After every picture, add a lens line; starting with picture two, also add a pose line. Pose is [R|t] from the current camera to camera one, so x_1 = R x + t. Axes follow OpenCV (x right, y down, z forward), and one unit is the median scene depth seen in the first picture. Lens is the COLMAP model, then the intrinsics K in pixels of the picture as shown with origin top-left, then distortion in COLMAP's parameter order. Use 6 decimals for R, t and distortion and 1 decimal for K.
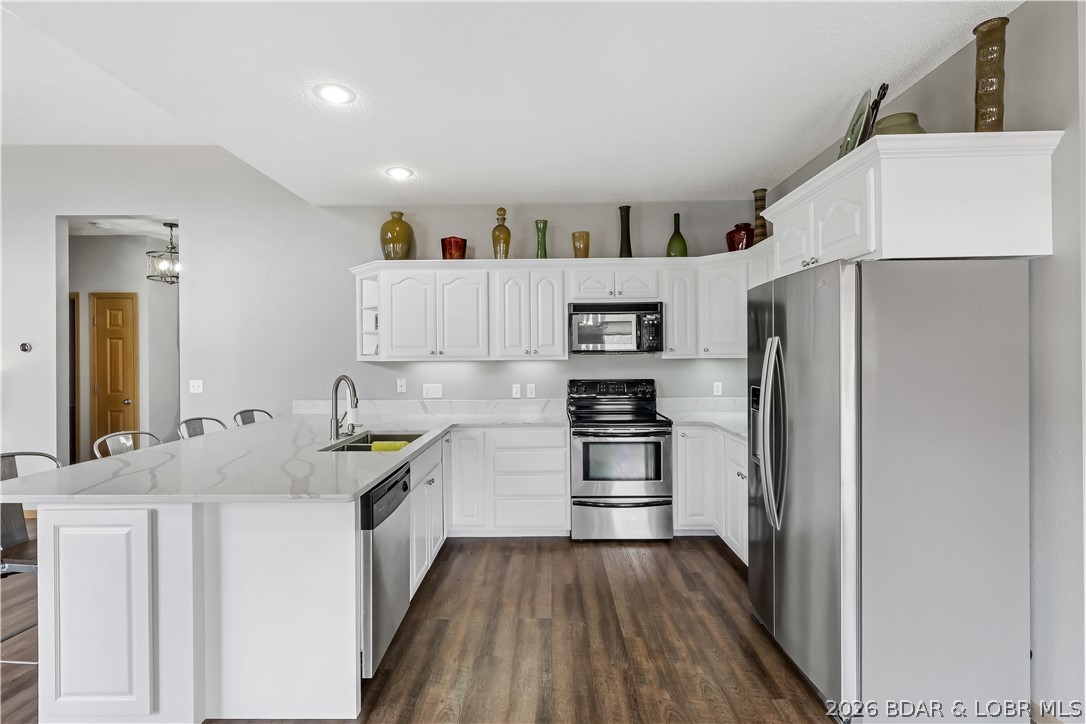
lens RADIAL K [[516.0, 0, 549.2], [0, 516.0, 356.1], [0, 0, 1]] dist [-0.000433, 0.000188]
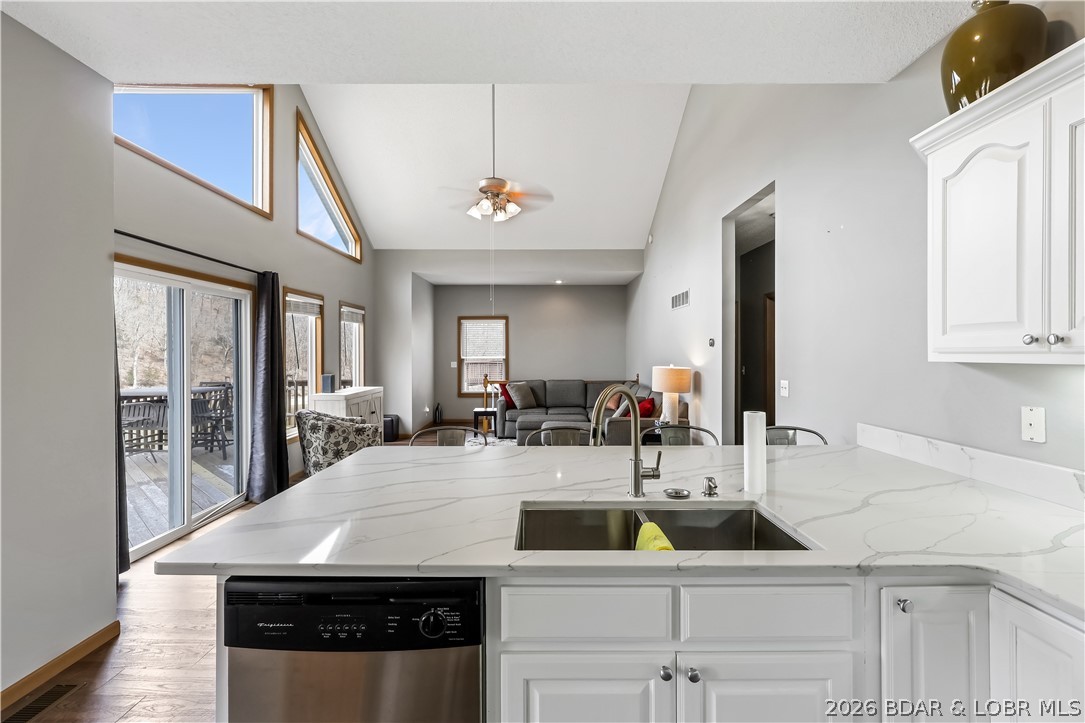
lens RADIAL K [[517.6, 0, 527.3], [0, 517.6, 356.7], [0, 0, 1]] dist [-0.008276, 0.000005]
pose [[-0.012919, 0.011815, -0.999847, 0.118159], [0.000178, 0.999930, 0.011814, 0.000508], [0.999917, -0.000025, -0.012920, 0.660913]]
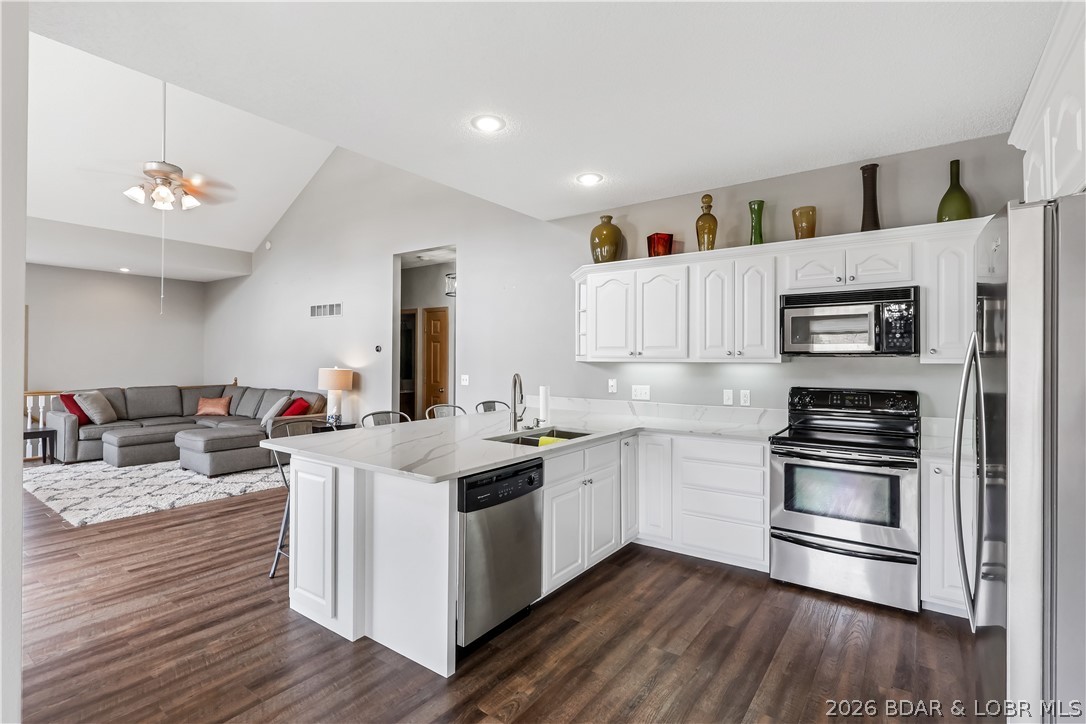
lens RADIAL K [[523.7, 0, 549.7], [0, 523.7, 353.8], [0, 0, 1]] dist [-0.002886, -0.000056]
pose [[0.813728, 0.005225, -0.581222, 0.225640], [-0.009118, 0.999951, -0.003775, -0.001023], [0.581174, 0.008371, 0.813736, 0.094157]]
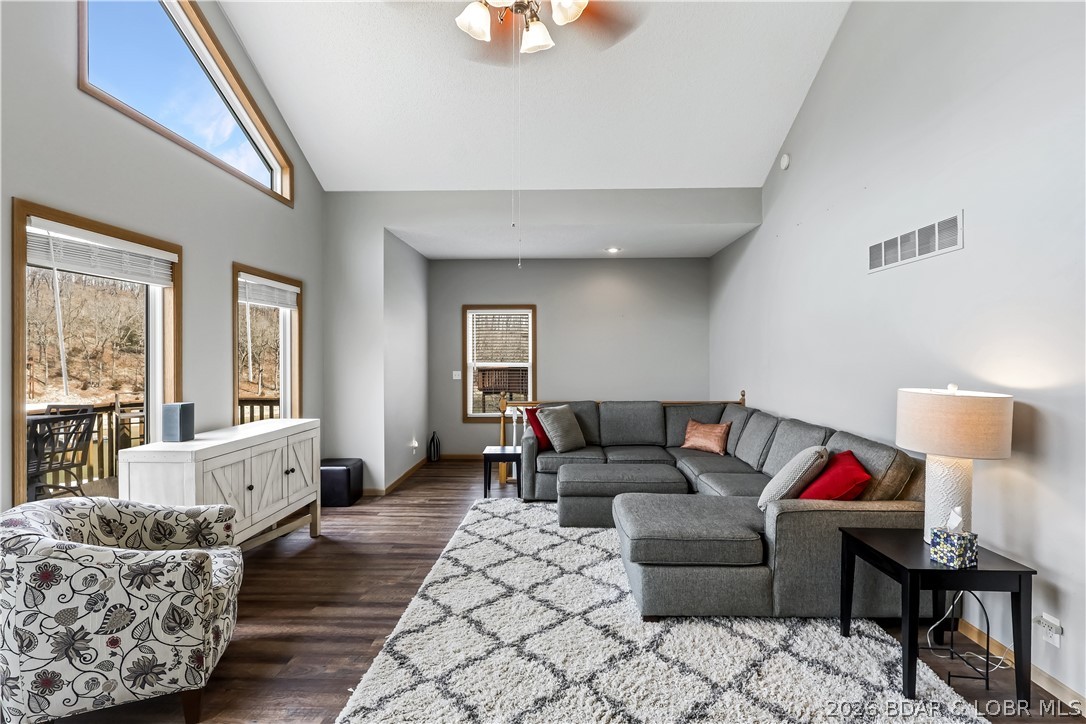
lens RADIAL K [[514.5, 0, 540.2], [0, 514.5, 361.5], [0, 0, 1]] dist [-0.003907, -0.000120]
pose [[-0.031067, 0.009085, -0.999476, -0.686326], [0.001848, 0.999958, 0.009032, 0.007245], [0.999516, -0.001566, -0.031083, 0.598604]]
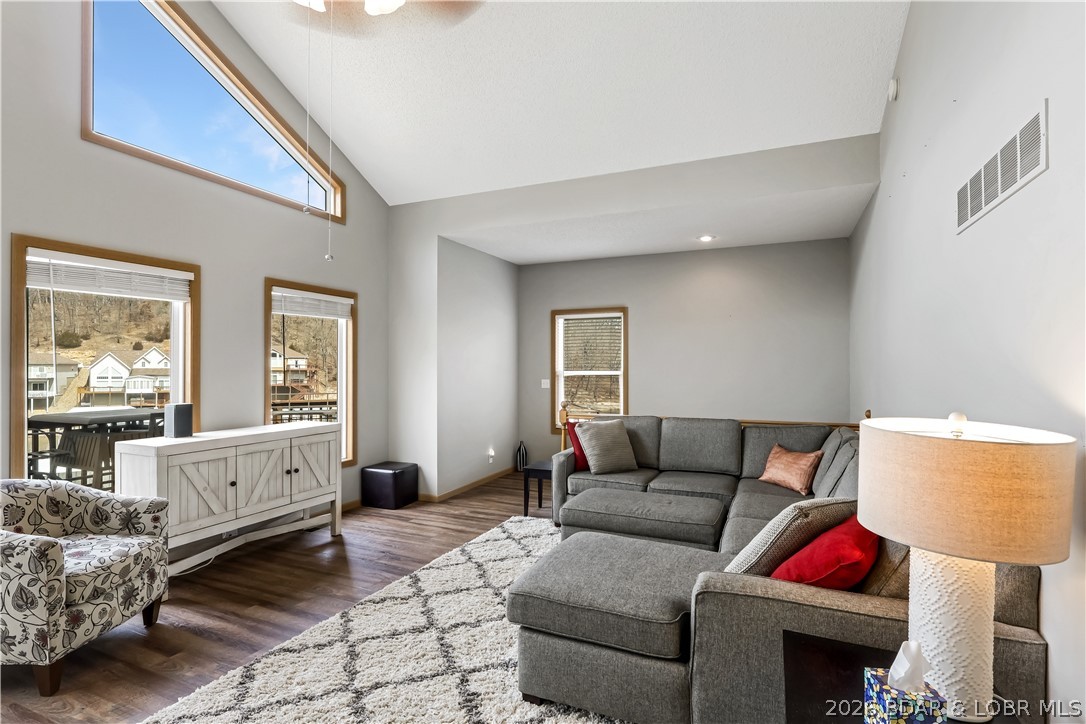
lens RADIAL K [[518.2, 0, 536.5], [0, 518.2, 367.1], [0, 0, 1]] dist [-0.002001, -0.000190]
pose [[-0.408241, 0.002114, -0.912872, -0.867632], [-0.001855, 0.999993, 0.003145, 0.009523], [0.912872, 0.002978, -0.408235, 0.921029]]
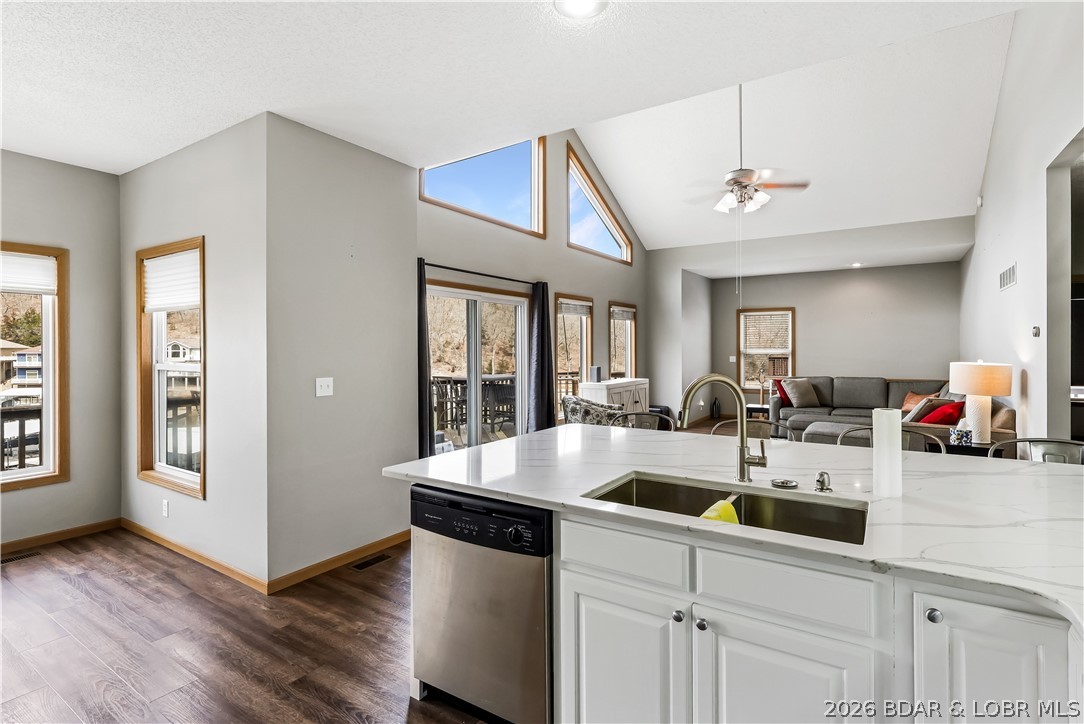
lens RADIAL K [[516.2, 0, 536.8], [0, 516.2, 350.4], [0, 0, 1]] dist [0.000557, 0.000000]
pose [[-0.549836, 0.010328, -0.835209, 0.165408], [0.006945, 0.999946, 0.007793, 0.001927], [0.835244, -0.001515, -0.549878, 0.842545]]
